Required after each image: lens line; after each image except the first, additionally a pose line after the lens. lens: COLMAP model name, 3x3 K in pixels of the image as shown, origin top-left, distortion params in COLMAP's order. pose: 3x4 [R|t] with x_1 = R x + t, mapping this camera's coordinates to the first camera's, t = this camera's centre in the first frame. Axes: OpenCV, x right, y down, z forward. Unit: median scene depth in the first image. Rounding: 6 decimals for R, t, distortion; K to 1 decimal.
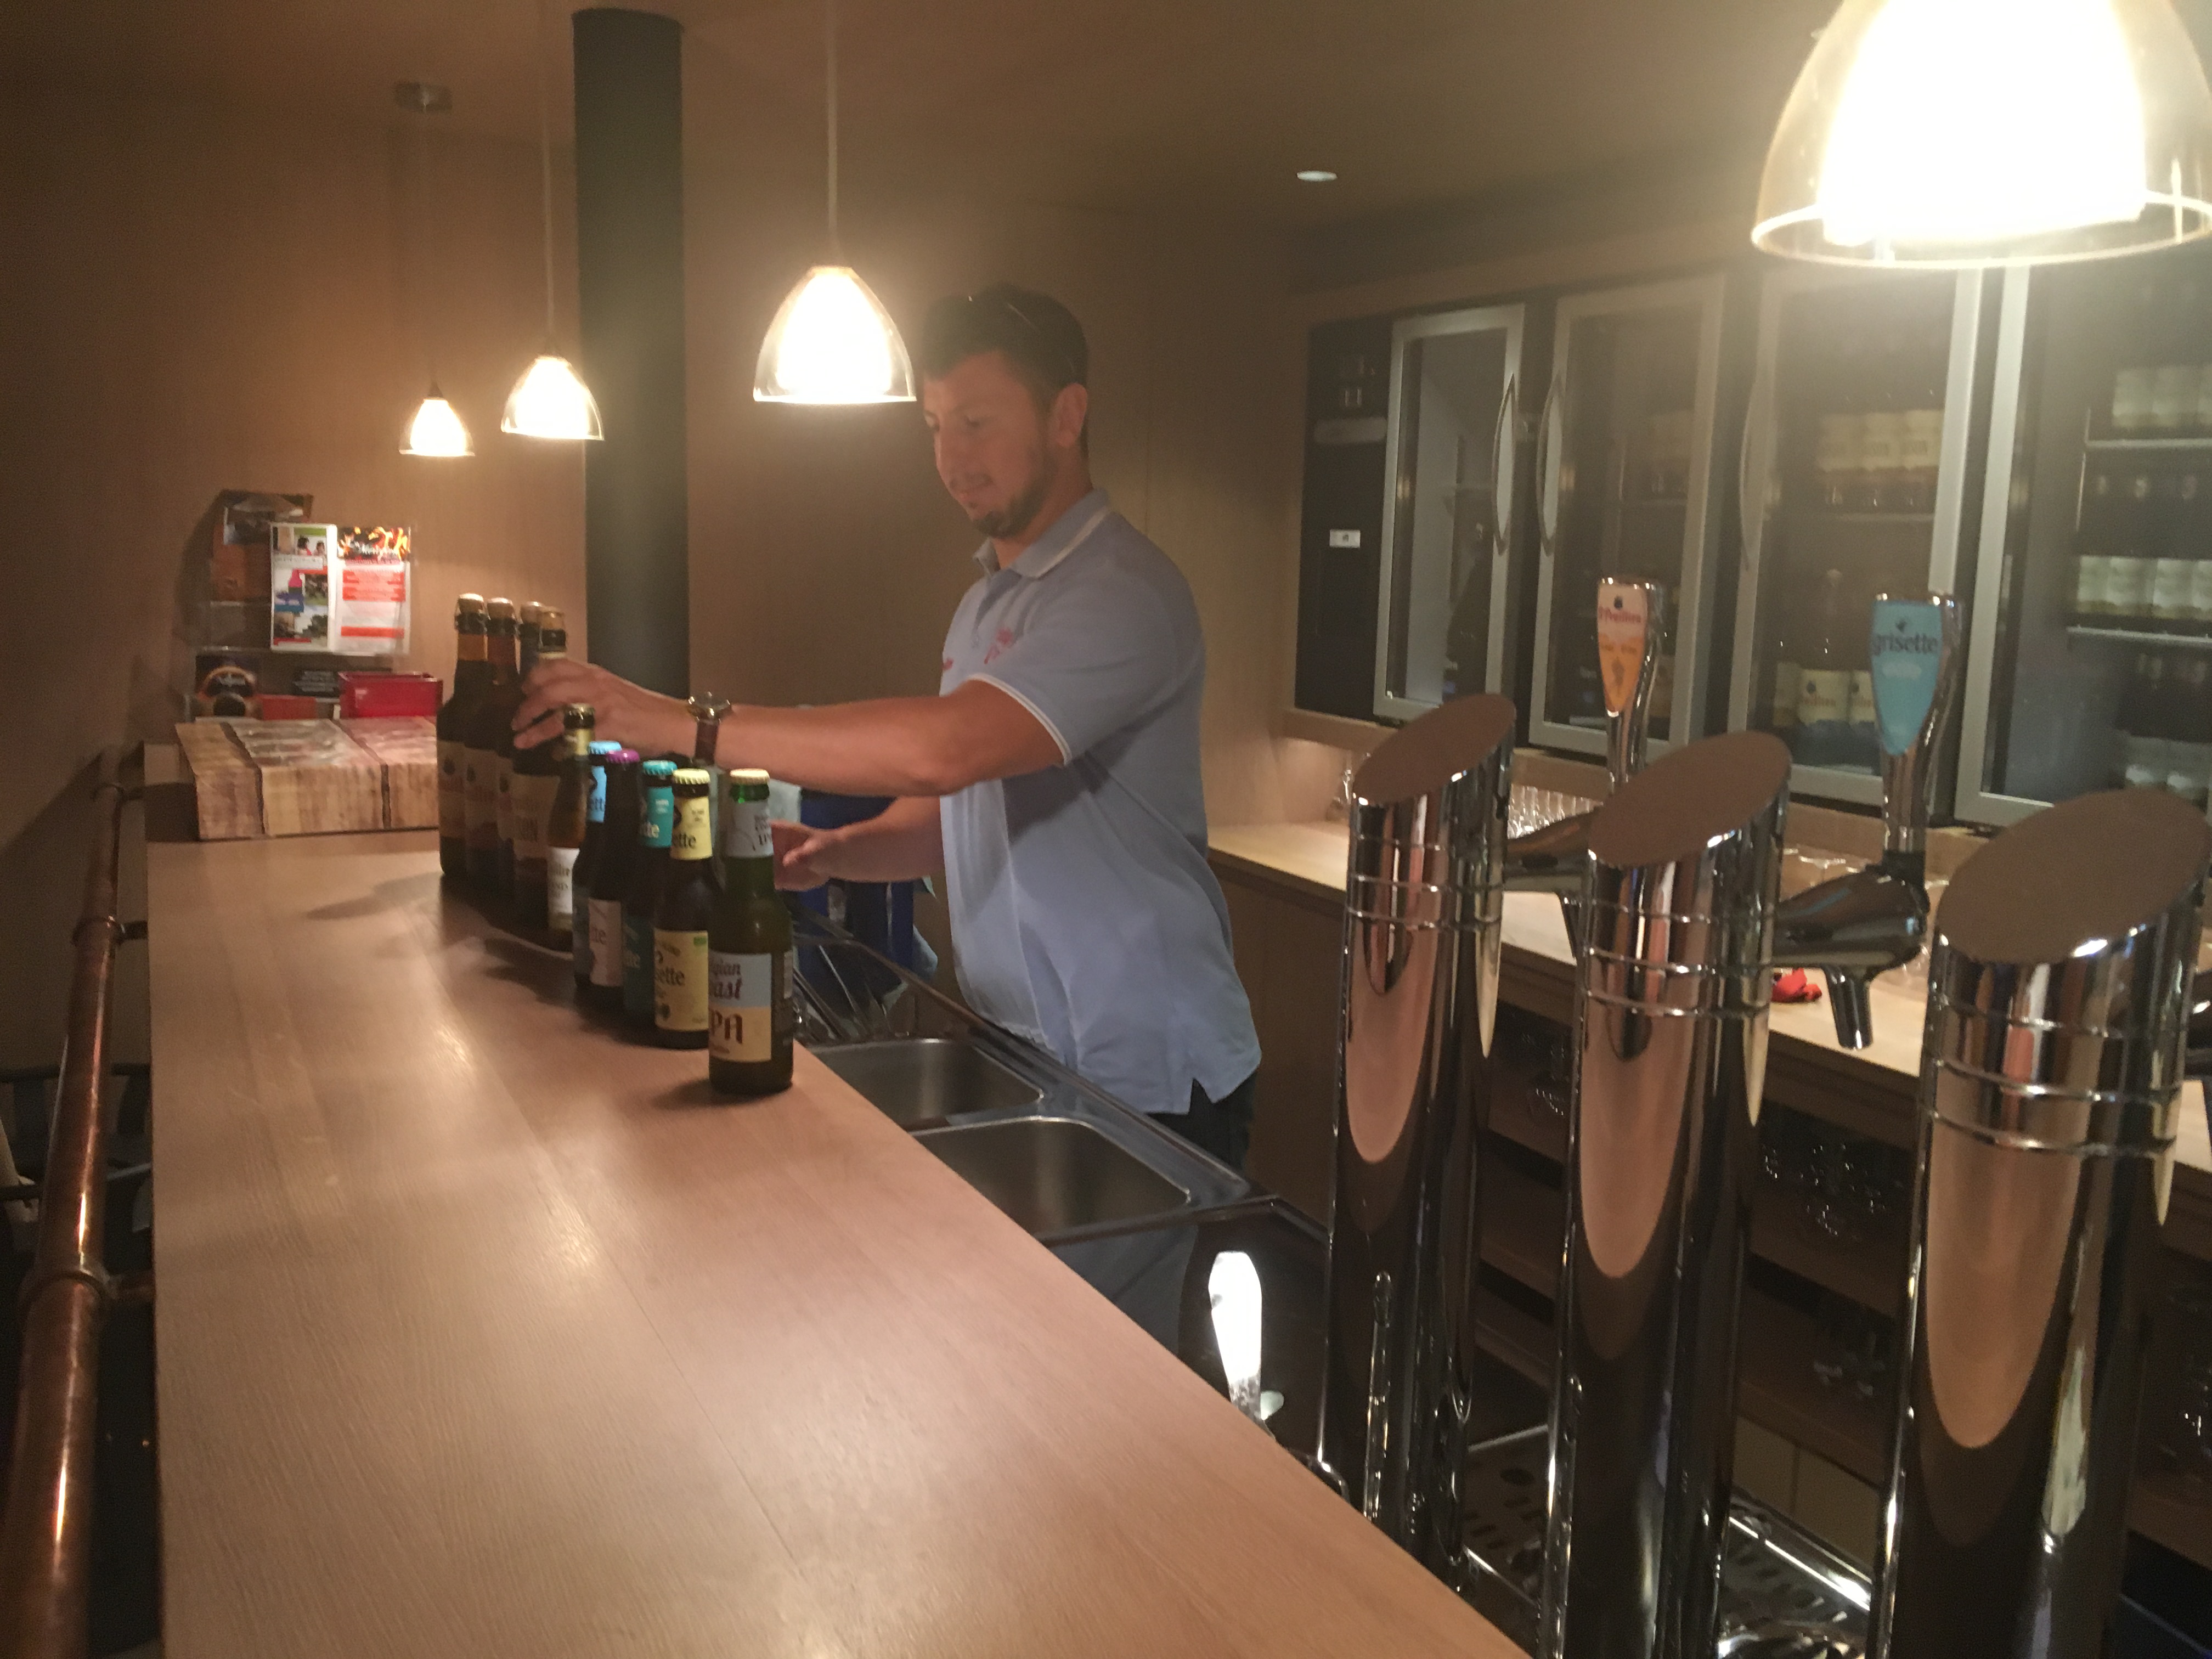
lens RADIAL K [[1901.6, 0, 1125.6], [0, 1901.6, 832.9], [0, 0, 1]] dist [0.081541, -0.123945]
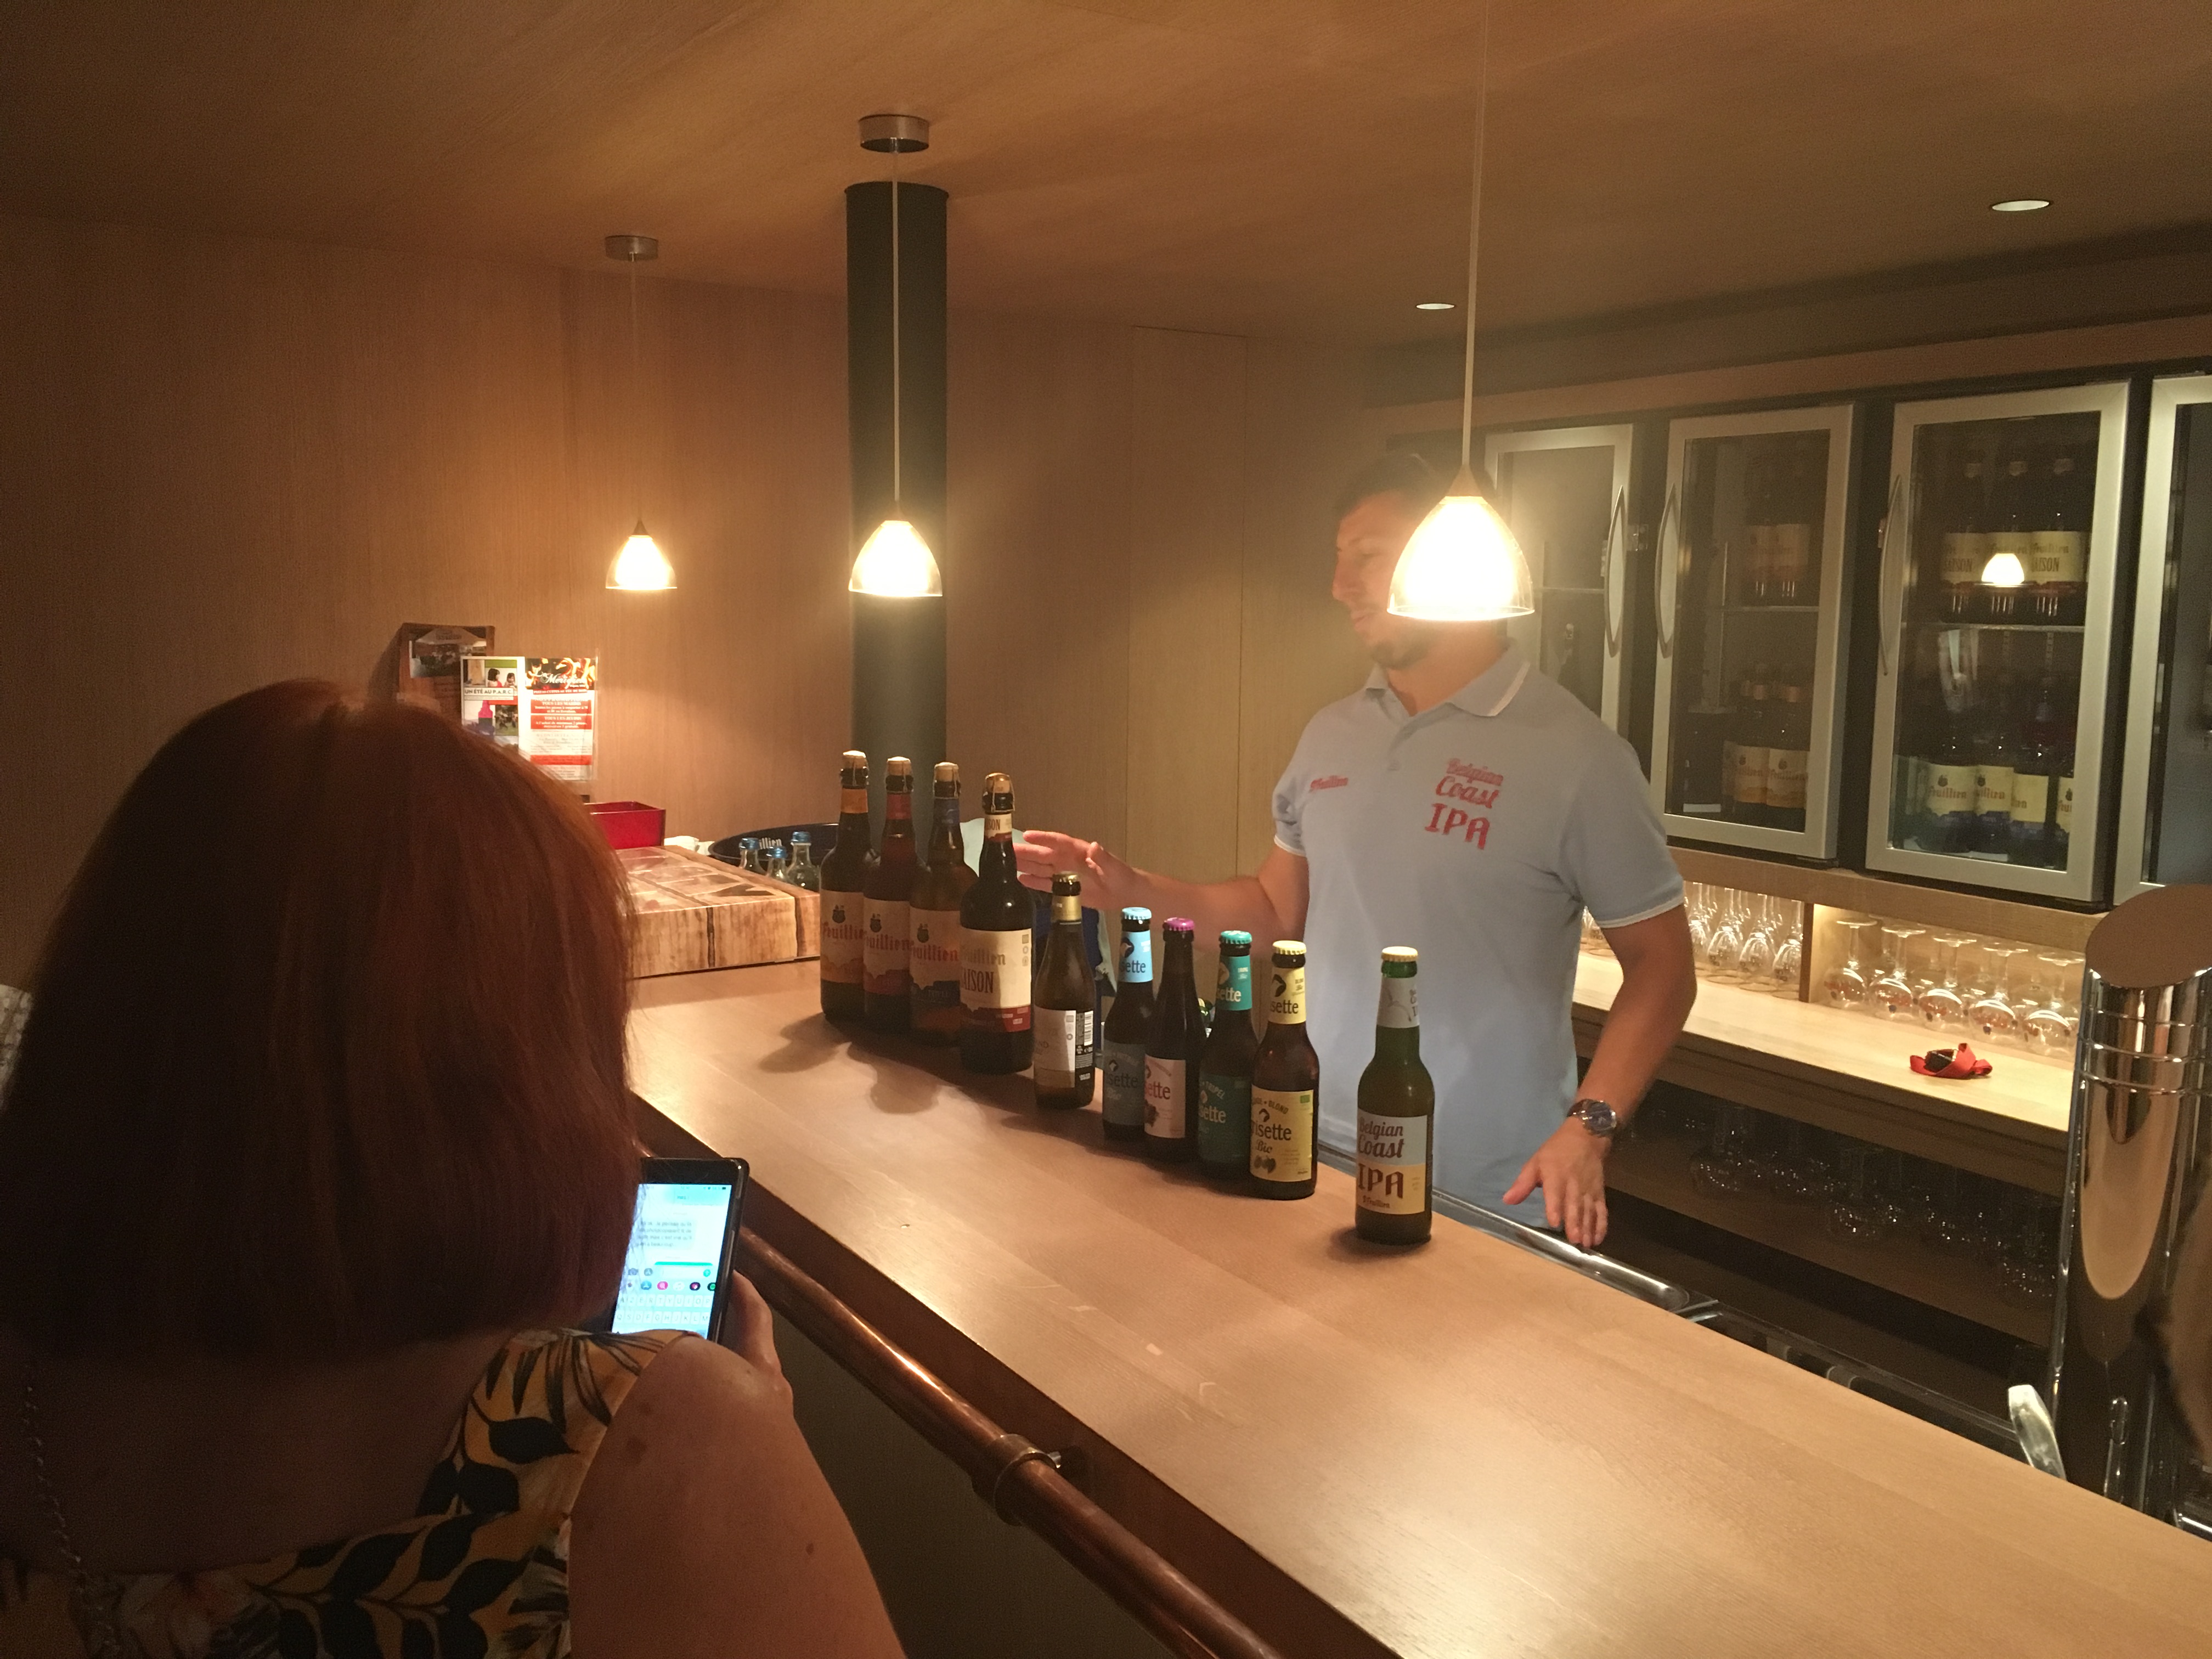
lens RADIAL K [[1901.6, 0, 1114.5], [0, 1901.6, 830.3], [0, 0, 1]] dist [0.081541, -0.123945]
pose [[0.996247, -0.027992, 0.081908, -0.185268], [0.030237, 0.999197, -0.026293, -0.031819], [-0.081106, 0.028671, 0.996293, -0.035924]]
